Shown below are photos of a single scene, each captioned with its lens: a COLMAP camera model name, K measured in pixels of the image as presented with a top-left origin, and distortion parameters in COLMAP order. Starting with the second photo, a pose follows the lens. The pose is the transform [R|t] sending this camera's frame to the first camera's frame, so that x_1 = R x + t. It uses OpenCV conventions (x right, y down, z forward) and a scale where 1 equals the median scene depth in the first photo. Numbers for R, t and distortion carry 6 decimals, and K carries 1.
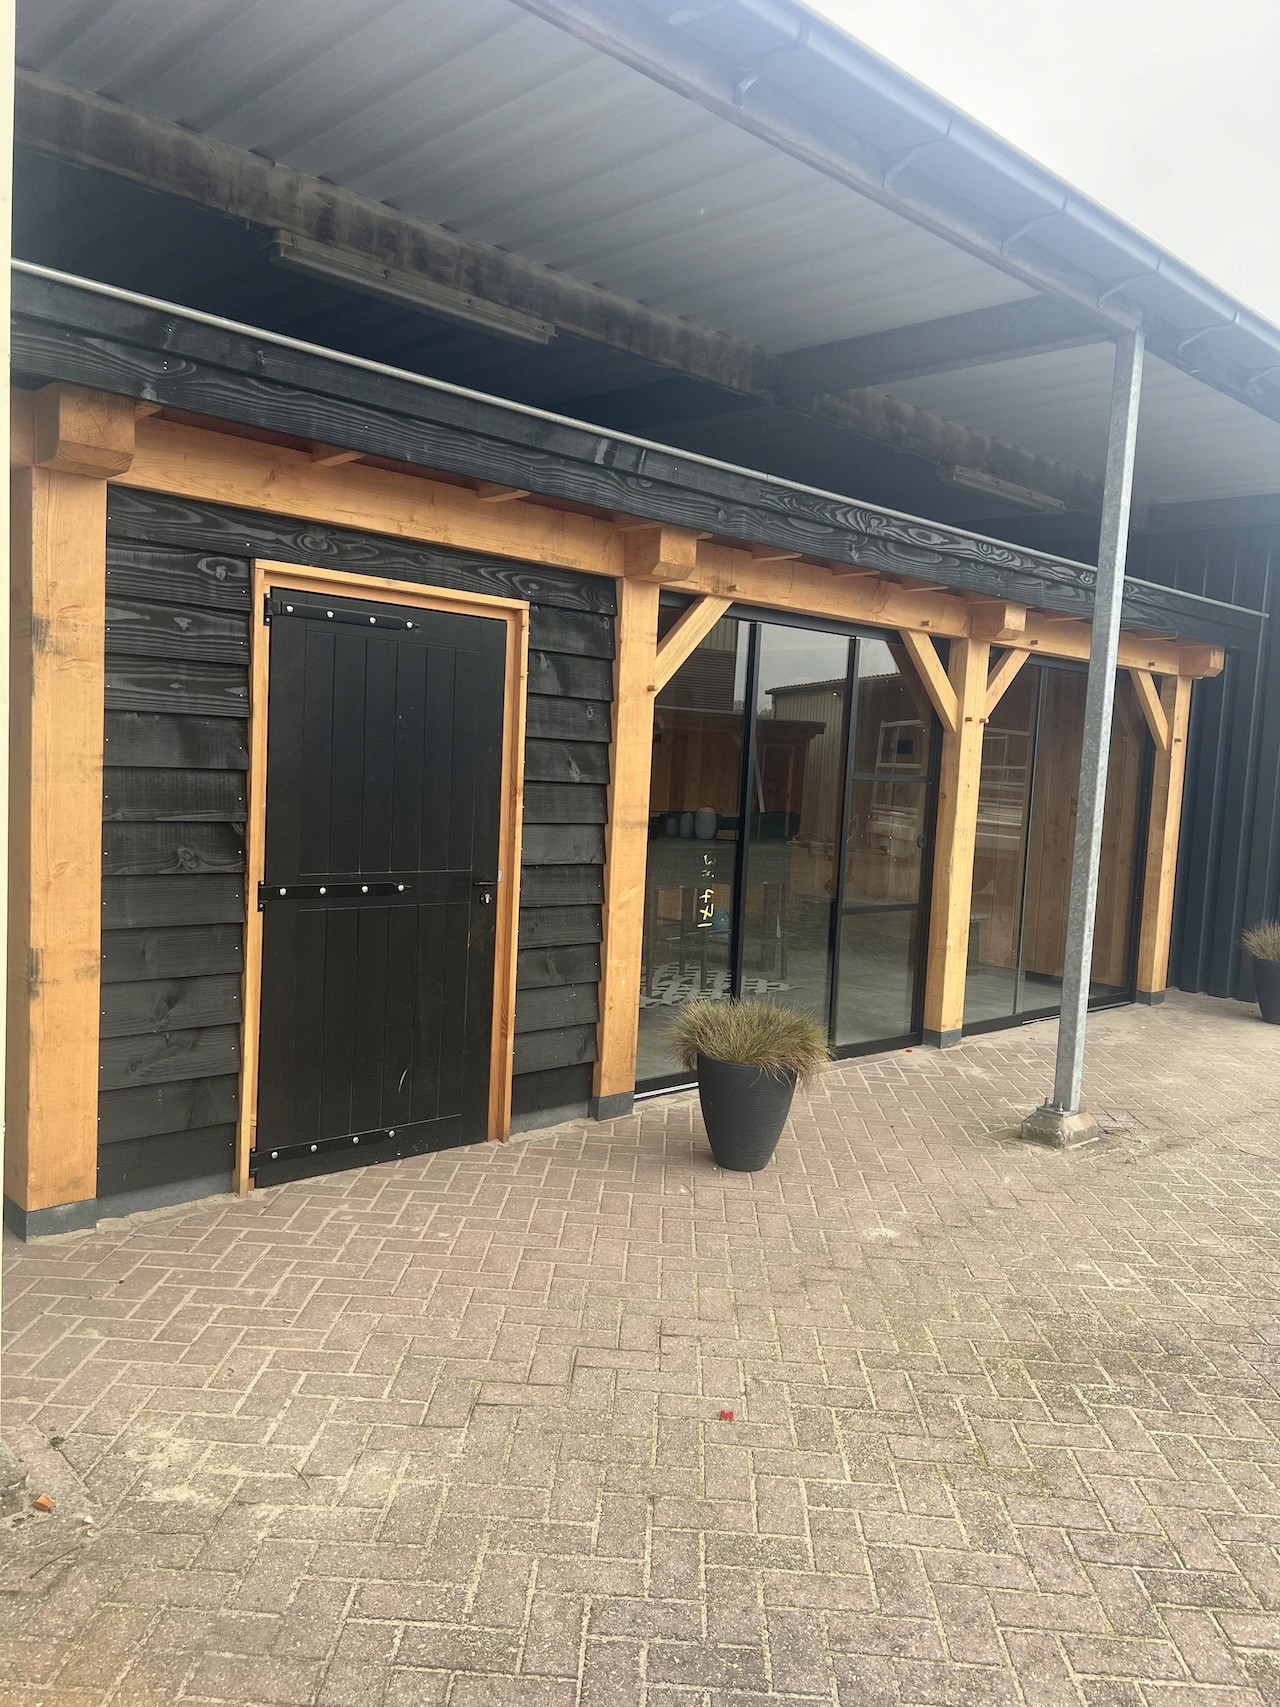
lens RADIAL K [[1304.8, 0, 639.8], [0, 1304.8, 854.2], [0, 0, 1]] dist [0.032486, -0.030410]
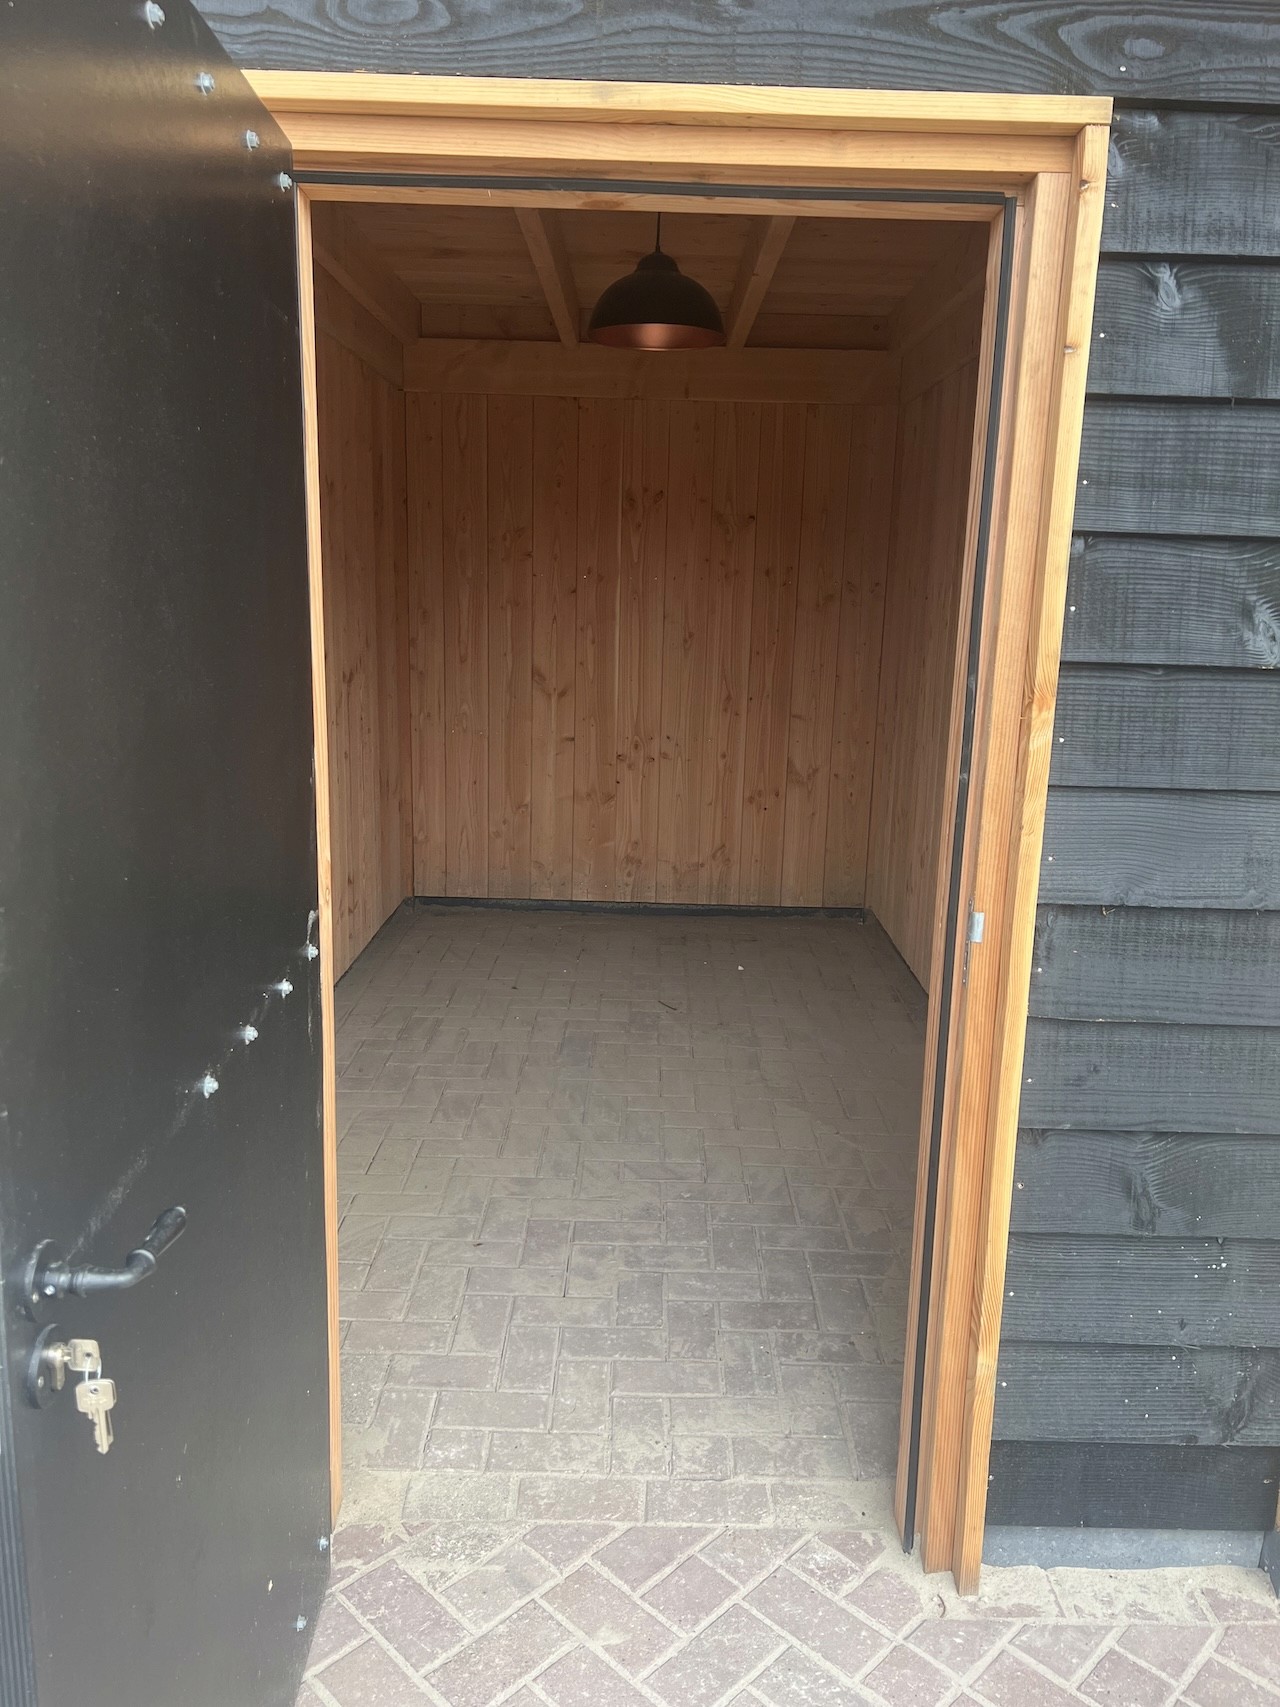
lens RADIAL K [[1304.8, 0, 633.2], [0, 1304.8, 848.4], [0, 0, 1]] dist [0.032486, -0.030410]
pose [[0.727487, 0.112262, -0.676875, 0.066737], [-0.040004, 0.991785, 0.121496, -0.045054], [0.684954, -0.061309, 0.726002, 0.665013]]
